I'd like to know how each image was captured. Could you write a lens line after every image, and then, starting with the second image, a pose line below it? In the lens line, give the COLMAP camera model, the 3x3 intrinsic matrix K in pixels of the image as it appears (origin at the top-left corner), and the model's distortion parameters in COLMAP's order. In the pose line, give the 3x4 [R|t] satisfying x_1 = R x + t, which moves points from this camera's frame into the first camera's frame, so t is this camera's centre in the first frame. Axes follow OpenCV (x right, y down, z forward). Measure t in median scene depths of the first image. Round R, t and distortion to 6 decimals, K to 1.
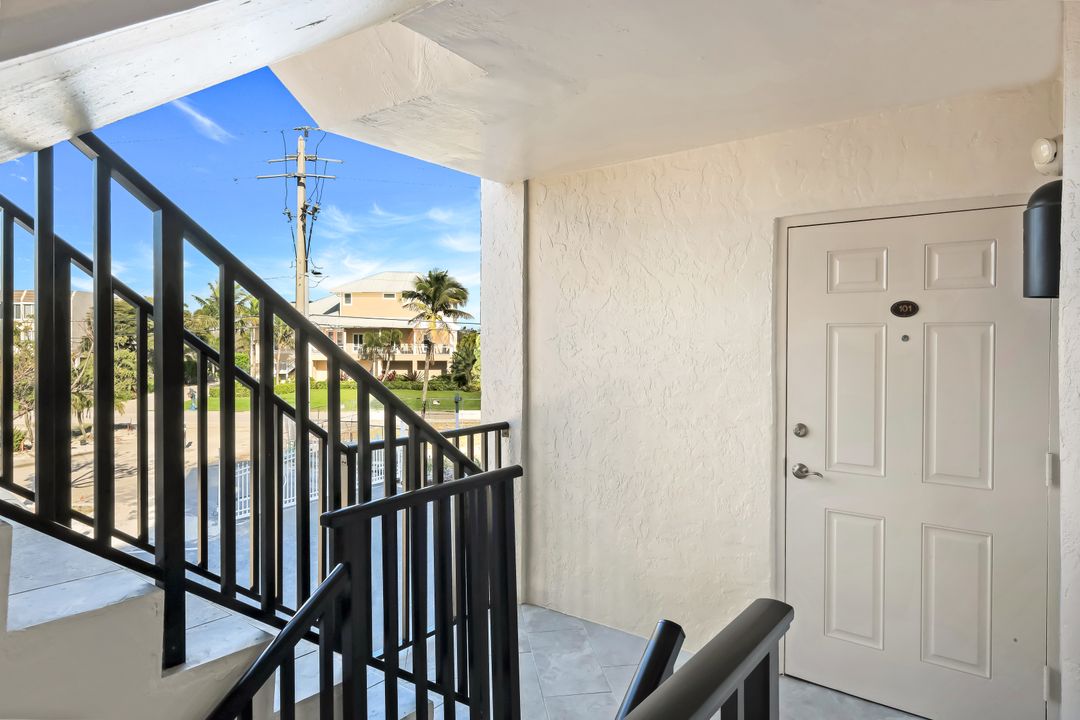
lens RADIAL K [[641.3, 0, 539.0], [0, 641.3, 355.7], [0, 0, 1]] dist [-0.001458, 0.000042]
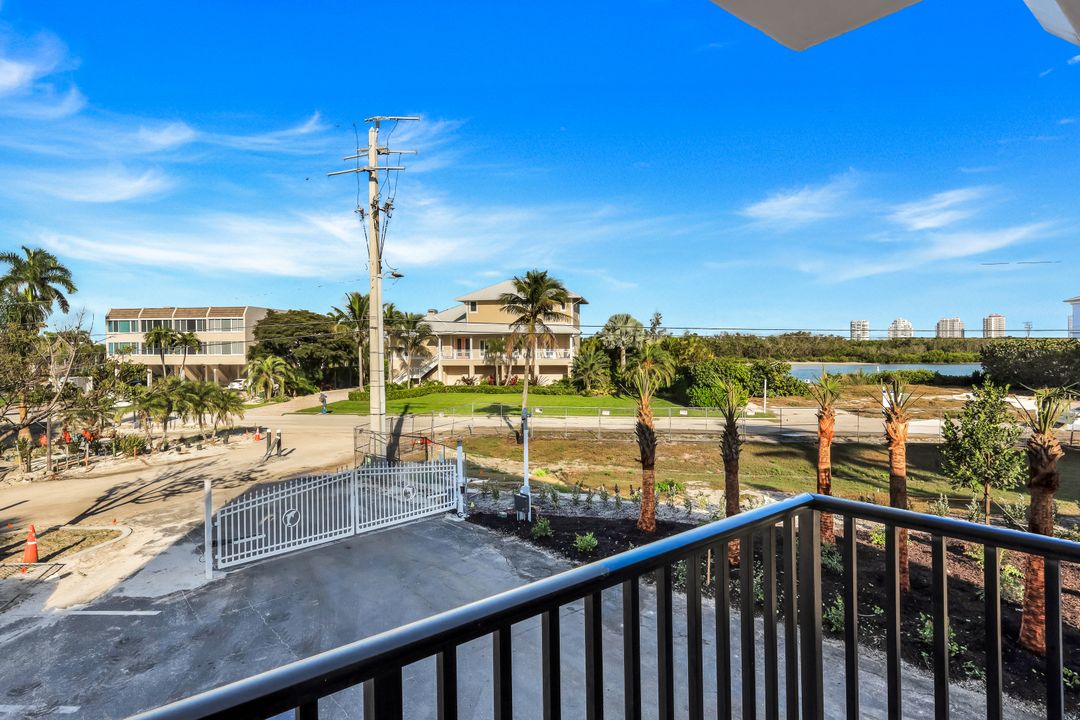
lens RADIAL K [[569.0, 0, 540.0], [0, 569.0, 357.2], [0, 0, 1]] dist [-0.000975, -0.000095]
pose [[0.971358, -0.008846, -0.237456, 0.029602], [0.008114, 0.999959, -0.004063, -0.001599], [0.237482, 0.002020, 0.971390, 0.126711]]
